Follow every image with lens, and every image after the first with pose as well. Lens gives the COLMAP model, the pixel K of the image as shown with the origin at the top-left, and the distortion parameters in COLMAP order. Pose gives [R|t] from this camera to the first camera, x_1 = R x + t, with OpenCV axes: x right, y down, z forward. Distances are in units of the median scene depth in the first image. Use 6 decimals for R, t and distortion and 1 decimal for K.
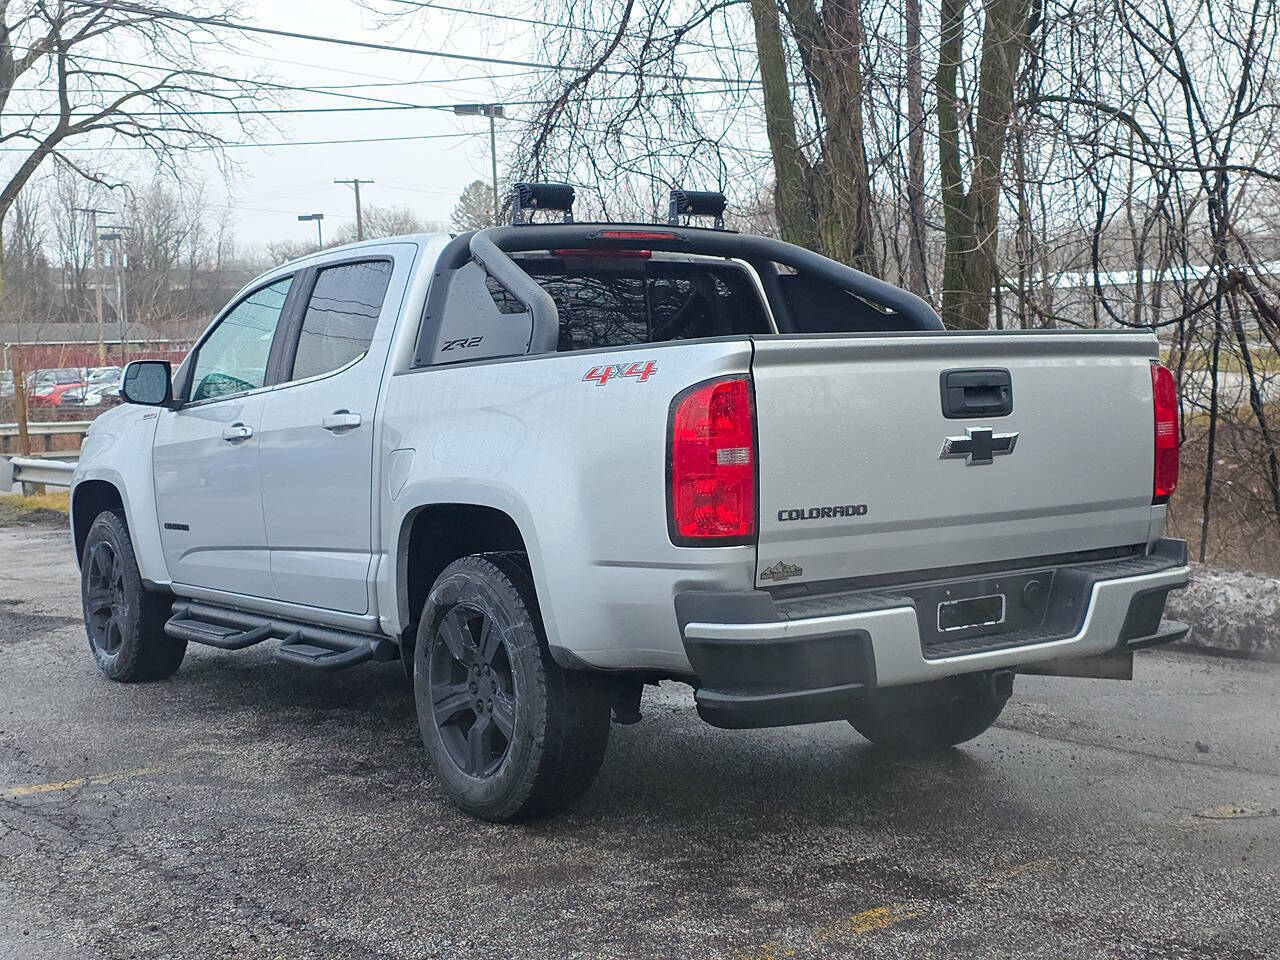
lens RADIAL K [[1902.1, 0, 640.0], [0, 1902.1, 480.0], [0, 0, 1]] dist [0.210805, -0.671819]
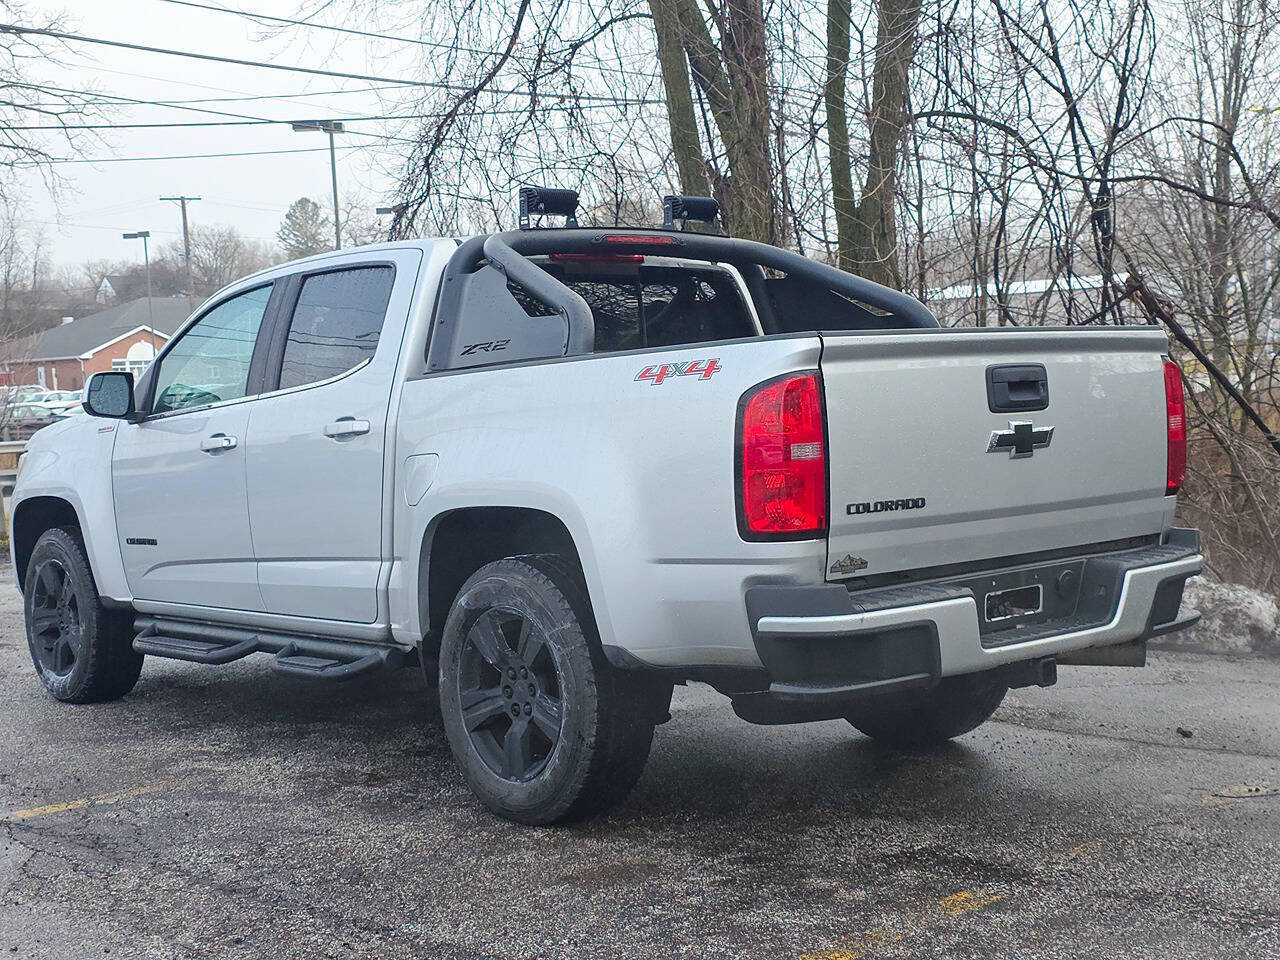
lens RADIAL K [[1902.1, 0, 640.0], [0, 1902.1, 480.0], [0, 0, 1]] dist [0.210805, -0.671819]
pose [[0.994493, -0.016773, 0.103455, -0.119533], [0.017861, 0.999794, -0.009597, 0.009137], [-0.103273, 0.011392, 0.994588, 0.001615]]
